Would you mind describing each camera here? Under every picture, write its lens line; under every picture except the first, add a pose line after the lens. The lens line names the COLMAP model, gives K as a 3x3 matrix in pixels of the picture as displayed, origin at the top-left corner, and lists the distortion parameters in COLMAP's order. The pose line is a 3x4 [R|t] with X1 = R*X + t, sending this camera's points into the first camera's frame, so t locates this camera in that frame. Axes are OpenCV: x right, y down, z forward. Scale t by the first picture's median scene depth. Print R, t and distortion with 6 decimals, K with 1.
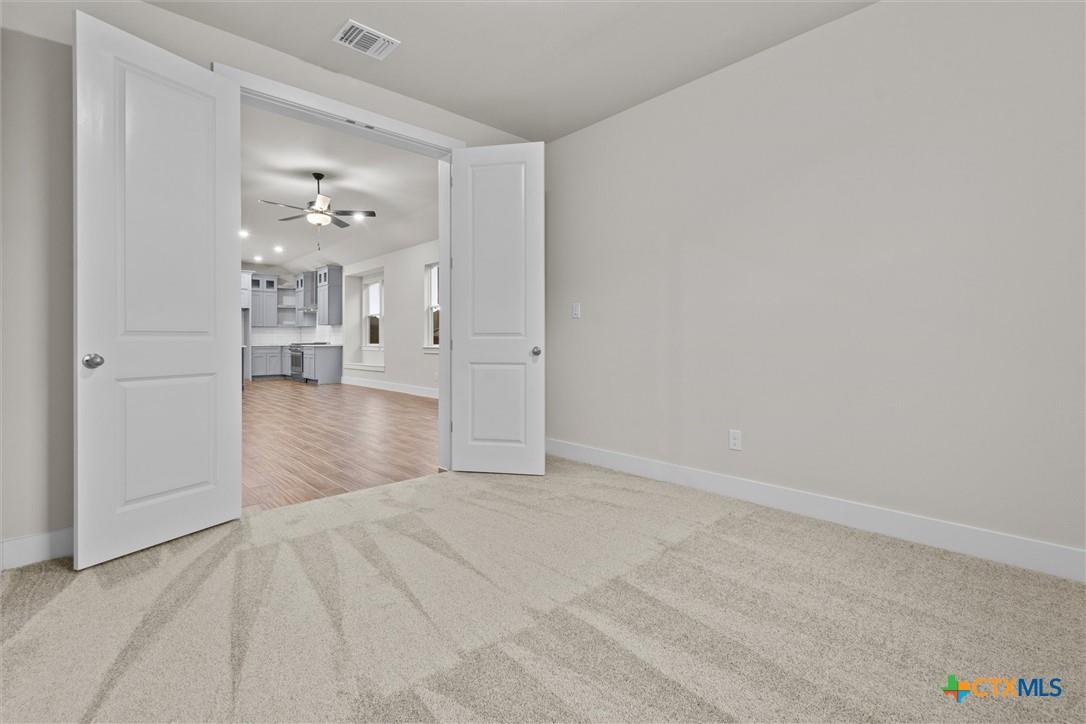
lens RADIAL K [[489.6, 0, 550.6], [0, 489.6, 338.6], [0, 0, 1]] dist [0.001706, 0.000075]
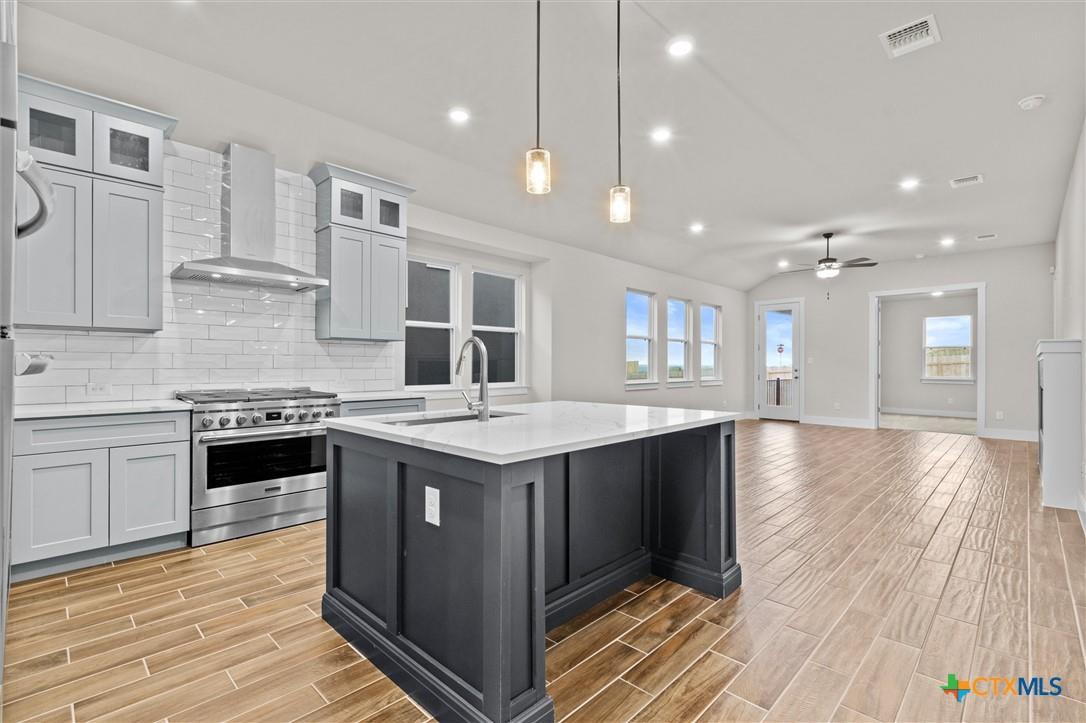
lens RADIAL K [[492.5, 0, 544.1], [0, 492.5, 364.0], [0, 0, 1]] dist [0.000202, -0.000338]
pose [[-0.038019, 0.005647, 0.999261, -0.806319], [-0.004676, 0.999972, -0.005829, -0.007723], [-0.999266, -0.004894, -0.037992, 0.854415]]
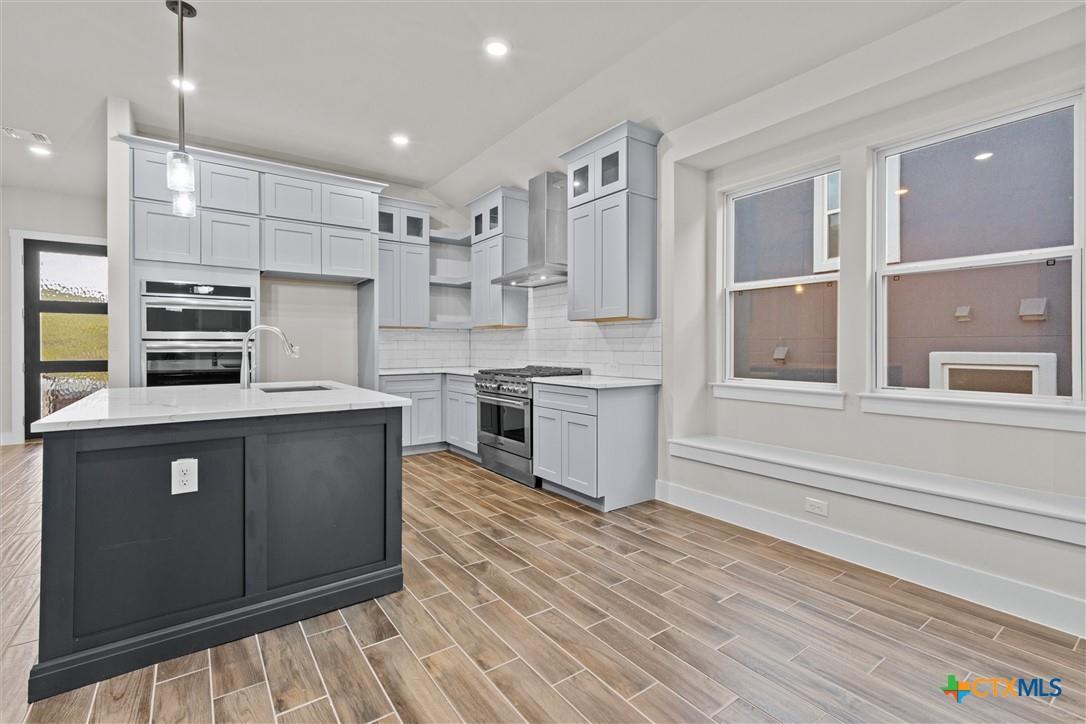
lens RADIAL K [[487.5, 0, 548.2], [0, 487.5, 350.9], [0, 0, 1]] dist [0.000191, -0.000206]
pose [[0.991802, 0.005333, -0.127672, -0.438483], [-0.003895, 0.999926, 0.011508, -0.009776], [0.127724, -0.010916, 0.991750, 0.647546]]
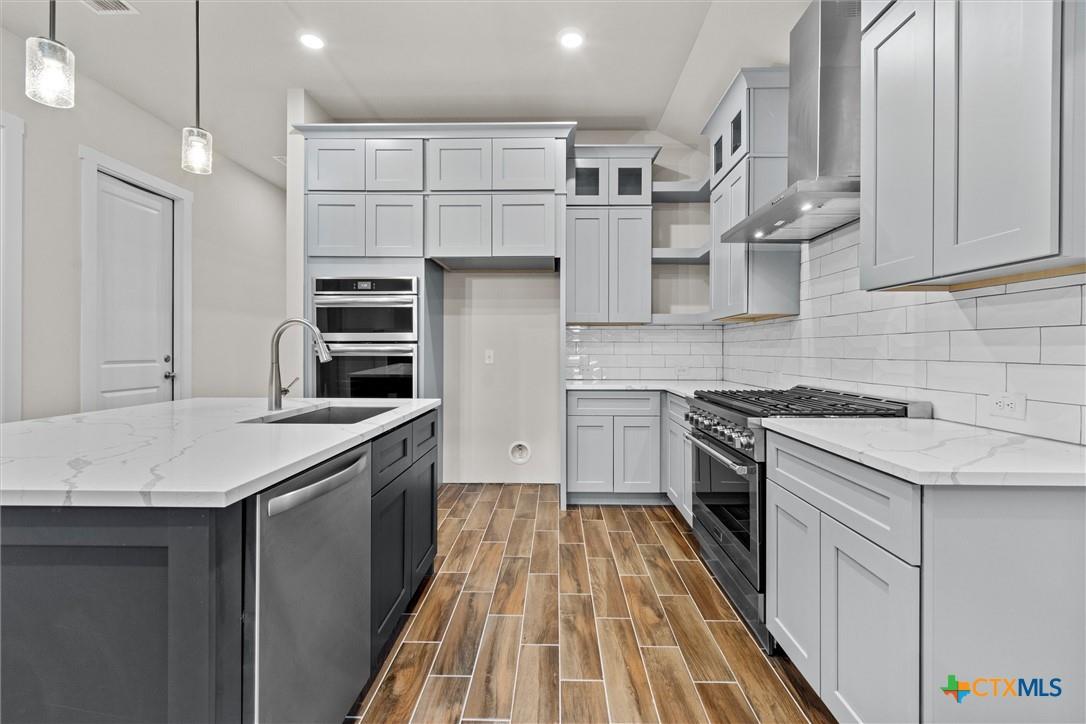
lens RADIAL K [[487.5, 0, 548.2], [0, 487.5, 350.9], [0, 0, 1]] dist [0.000191, -0.000206]
pose [[0.714057, 0.006570, -0.700056, -0.432666], [-0.003700, 0.999977, 0.005610, -0.009337], [0.700077, -0.001415, 0.714066, 0.815414]]
